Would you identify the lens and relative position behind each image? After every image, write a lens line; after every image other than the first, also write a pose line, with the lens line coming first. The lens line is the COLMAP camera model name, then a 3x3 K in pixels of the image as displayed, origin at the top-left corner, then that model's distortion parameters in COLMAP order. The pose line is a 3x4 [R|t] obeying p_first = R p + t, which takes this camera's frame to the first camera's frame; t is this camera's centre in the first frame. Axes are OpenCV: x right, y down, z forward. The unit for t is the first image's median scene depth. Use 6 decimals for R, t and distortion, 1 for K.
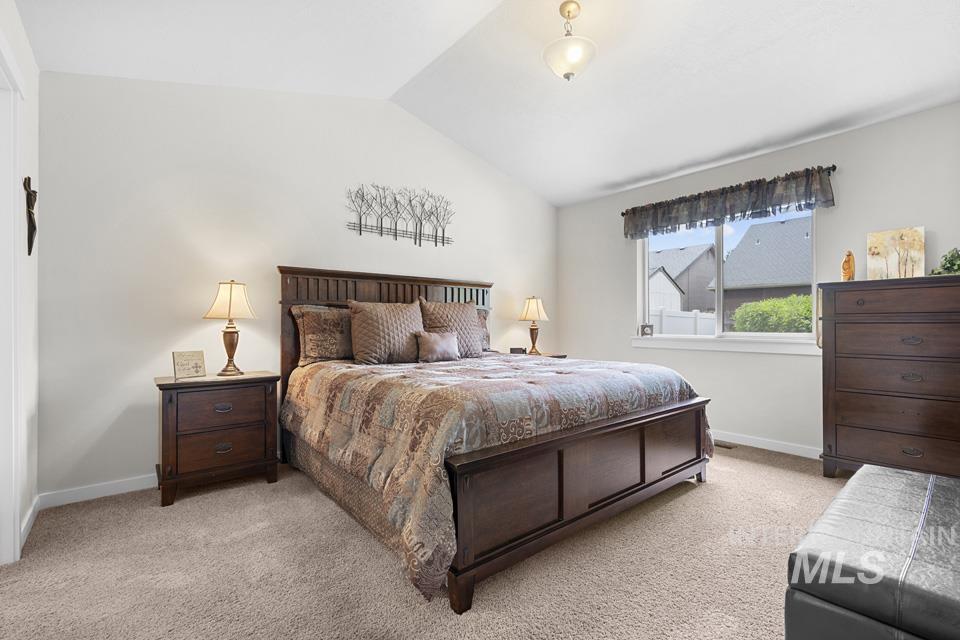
lens RADIAL K [[433.1, 0, 485.9], [0, 433.1, 327.1], [0, 0, 1]] dist [-0.005645, 0.003274]
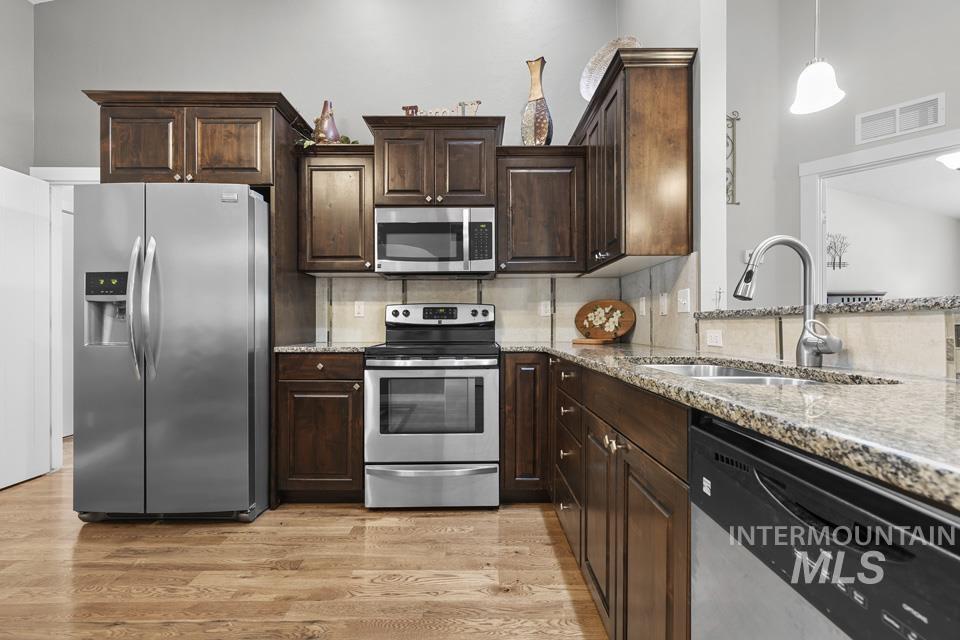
lens RADIAL K [[433.1, 0, 475.6], [0, 433.1, 320.0], [0, 0, 1]] dist [-0.005645, 0.003274]
pose [[0.760050, -0.005899, -0.649838, -0.114432], [-0.000677, 0.999951, -0.009869, -0.004702], [0.649864, 0.007941, 0.760009, -1.141450]]
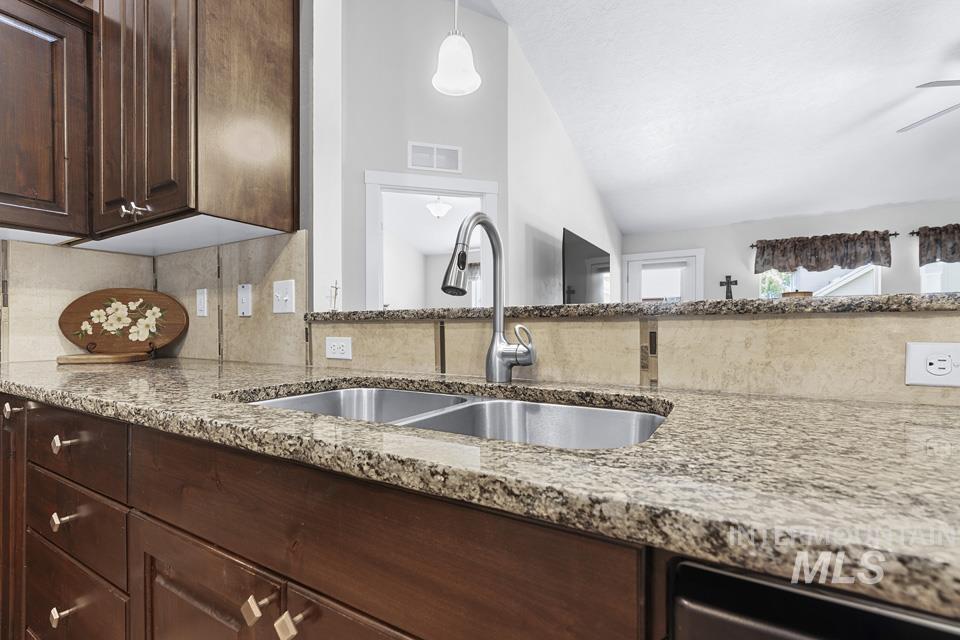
lens RADIAL K [[433.1, 0, 489.2], [0, 433.1, 332.4], [0, 0, 1]] dist [-0.005645, 0.003274]
pose [[0.942069, 0.001266, 0.335416, -0.244925], [-0.003260, 0.999980, 0.005380, -0.005020], [-0.335402, -0.006162, 0.942055, -0.956338]]
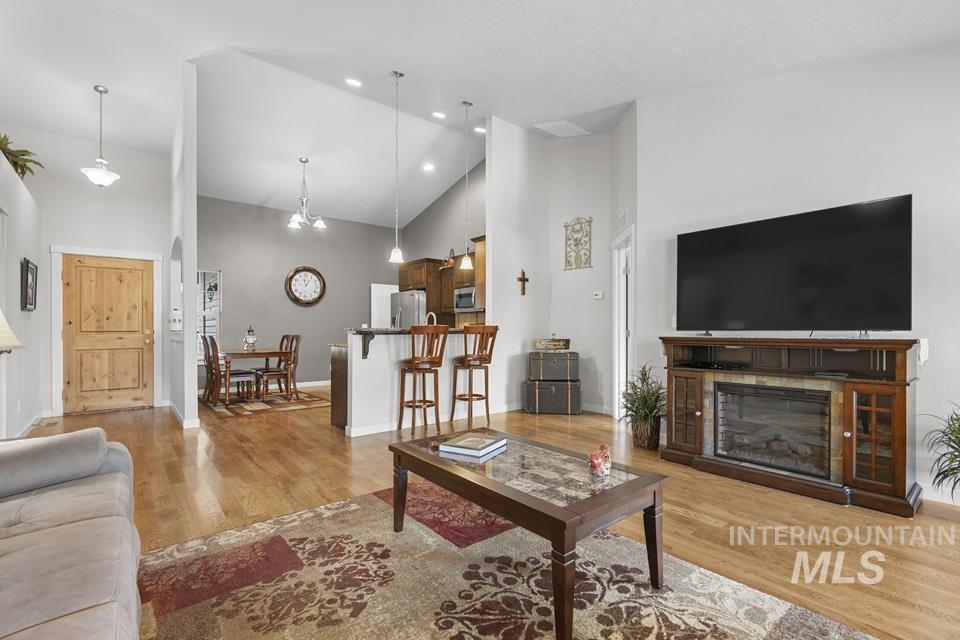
lens RADIAL K [[433.1, 0, 483.1], [0, 433.1, 332.6], [0, 0, 1]] dist [-0.005645, 0.003274]
pose [[-0.007704, 0.009867, -0.999922, 1.465430], [0.000830, 0.999951, 0.009861, -0.023644], [0.999970, -0.000754, -0.007712, -0.468607]]
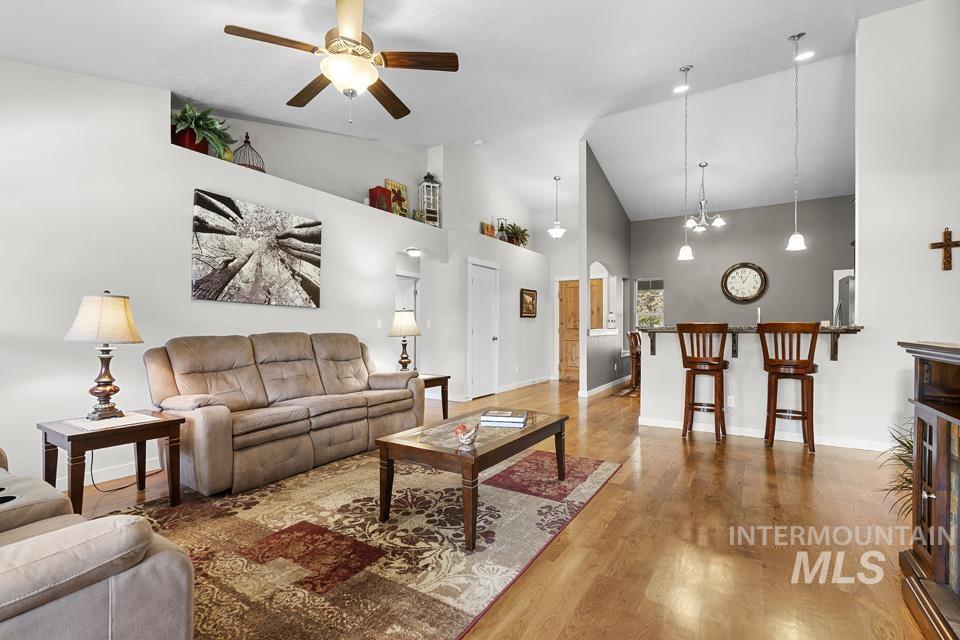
lens RADIAL K [[433.1, 0, 485.3], [0, 433.1, 329.2], [0, 0, 1]] dist [-0.005645, 0.003274]
pose [[-0.951896, 0.005114, -0.306378, 1.089168], [0.003902, 0.999982, 0.004568, -0.024485], [0.306396, 0.003153, -0.951899, 0.370453]]
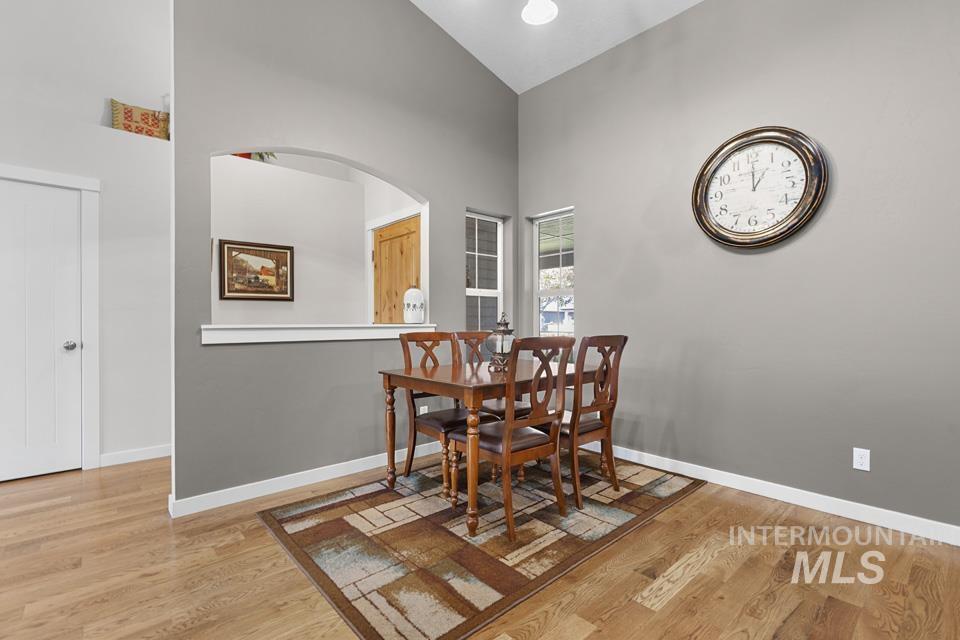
lens RADIAL K [[433.1, 0, 479.4], [0, 433.1, 321.0], [0, 0, 1]] dist [-0.005645, 0.003274]
pose [[-0.999392, 0.005206, -0.034481, -0.506841], [0.005137, 0.999985, 0.002090, -0.020930], [0.034491, 0.001912, -0.999403, -0.700448]]
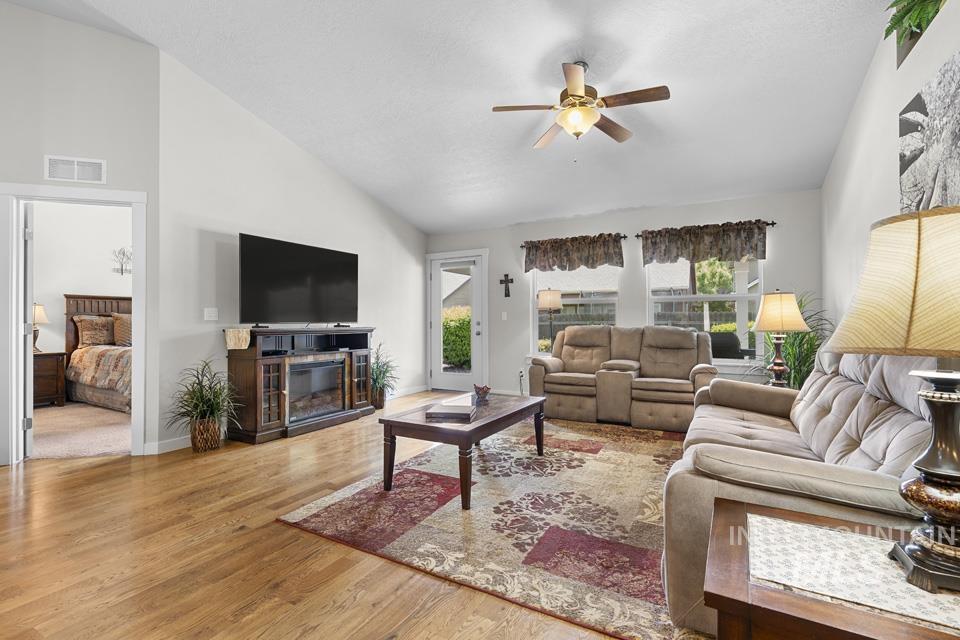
lens RADIAL K [[433.1, 0, 484.5], [0, 433.1, 317.0], [0, 0, 1]] dist [-0.005645, 0.003274]
pose [[0.932213, 0.005480, 0.361869, 0.512792], [0.000125, 0.999880, -0.015465, -0.015990], [-0.361911, 0.014462, 0.932100, -1.336309]]
